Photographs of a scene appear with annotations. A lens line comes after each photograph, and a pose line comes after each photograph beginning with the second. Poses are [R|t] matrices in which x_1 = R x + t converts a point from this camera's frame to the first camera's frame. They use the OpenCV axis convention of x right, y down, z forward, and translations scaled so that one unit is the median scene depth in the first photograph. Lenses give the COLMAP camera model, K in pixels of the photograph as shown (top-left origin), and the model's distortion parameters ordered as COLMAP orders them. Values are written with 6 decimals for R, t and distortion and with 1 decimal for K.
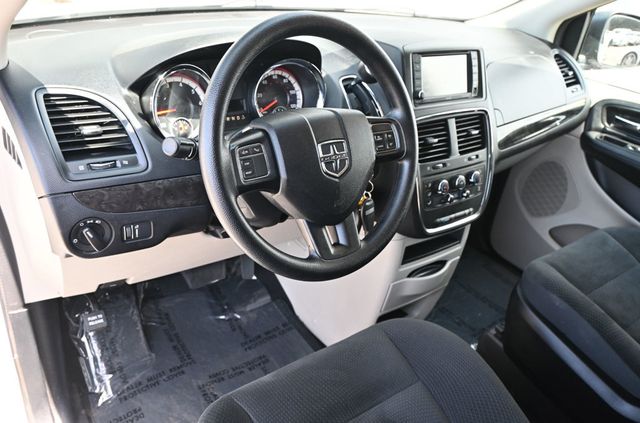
lens RADIAL K [[529.4, 0, 320.0], [0, 529.4, 211.5], [0, 0, 1]] dist [0.019711, 0.001968]
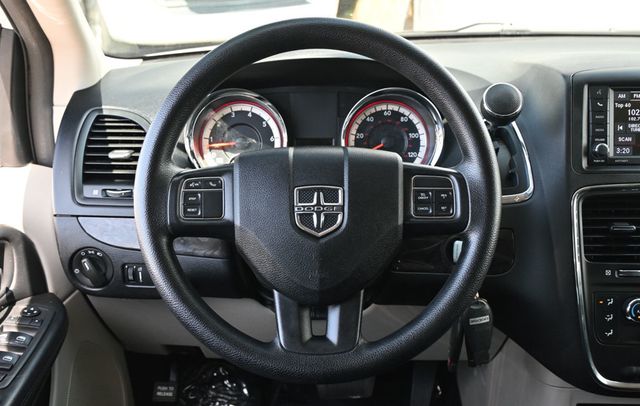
lens RADIAL K [[761.2, 0, 320.0], [0, 761.2, 203.0], [0, 0, 1]] dist [-0.006713, 0.012540]
pose [[0.795836, 0.095721, -0.597899, 0.590833], [-0.202393, 0.972685, -0.113674, 0.005579], [0.570686, 0.211476, 0.793471, 0.173544]]
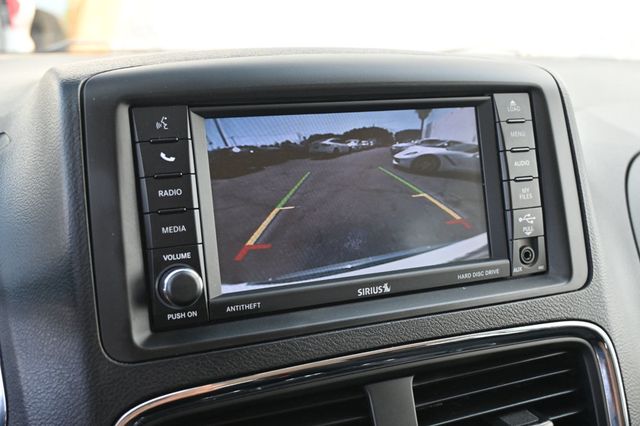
lens RADIAL K [[694.7, 0, 320.0], [0, 694.7, 213.0], [0, 0, 1]] dist [-0.008284, -0.012740]
pose [[0.955448, -0.016730, -0.294685, 0.417722], [-0.047844, 0.976410, -0.210557, -0.246508], [0.291256, 0.215275, 0.932109, 0.960785]]
